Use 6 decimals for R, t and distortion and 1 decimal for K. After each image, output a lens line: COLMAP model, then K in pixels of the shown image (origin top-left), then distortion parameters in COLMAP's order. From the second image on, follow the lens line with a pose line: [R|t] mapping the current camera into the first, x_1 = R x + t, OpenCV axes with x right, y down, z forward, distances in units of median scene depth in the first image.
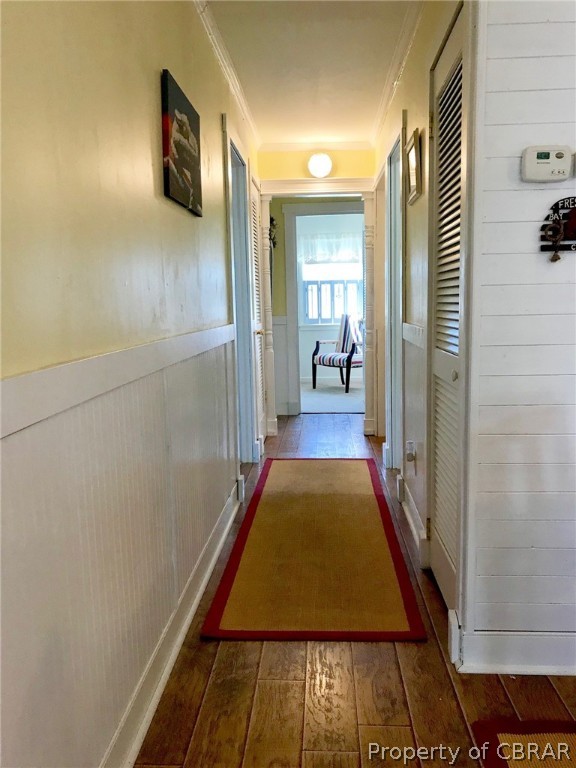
lens RADIAL K [[632.1, 0, 288.0], [0, 632.1, 384.0], [0, 0, 1]] dist [-0.009920, -0.005121]
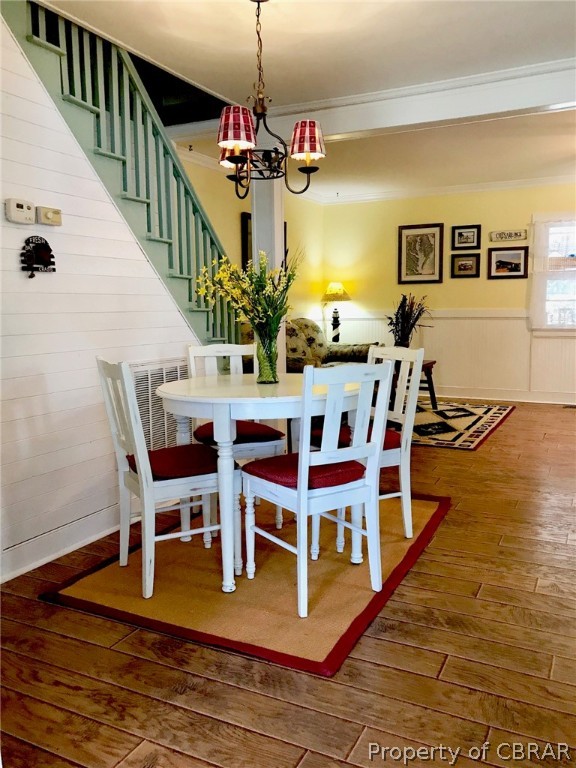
lens RADIAL K [[632.1, 0, 288.0], [0, 632.1, 384.0], [0, 0, 1]] dist [-0.009920, -0.005121]
pose [[0.394959, -0.101528, 0.913071, -0.727680], [0.116386, 0.991397, 0.059894, 0.036191], [-0.911297, 0.082613, 0.403378, -0.135569]]
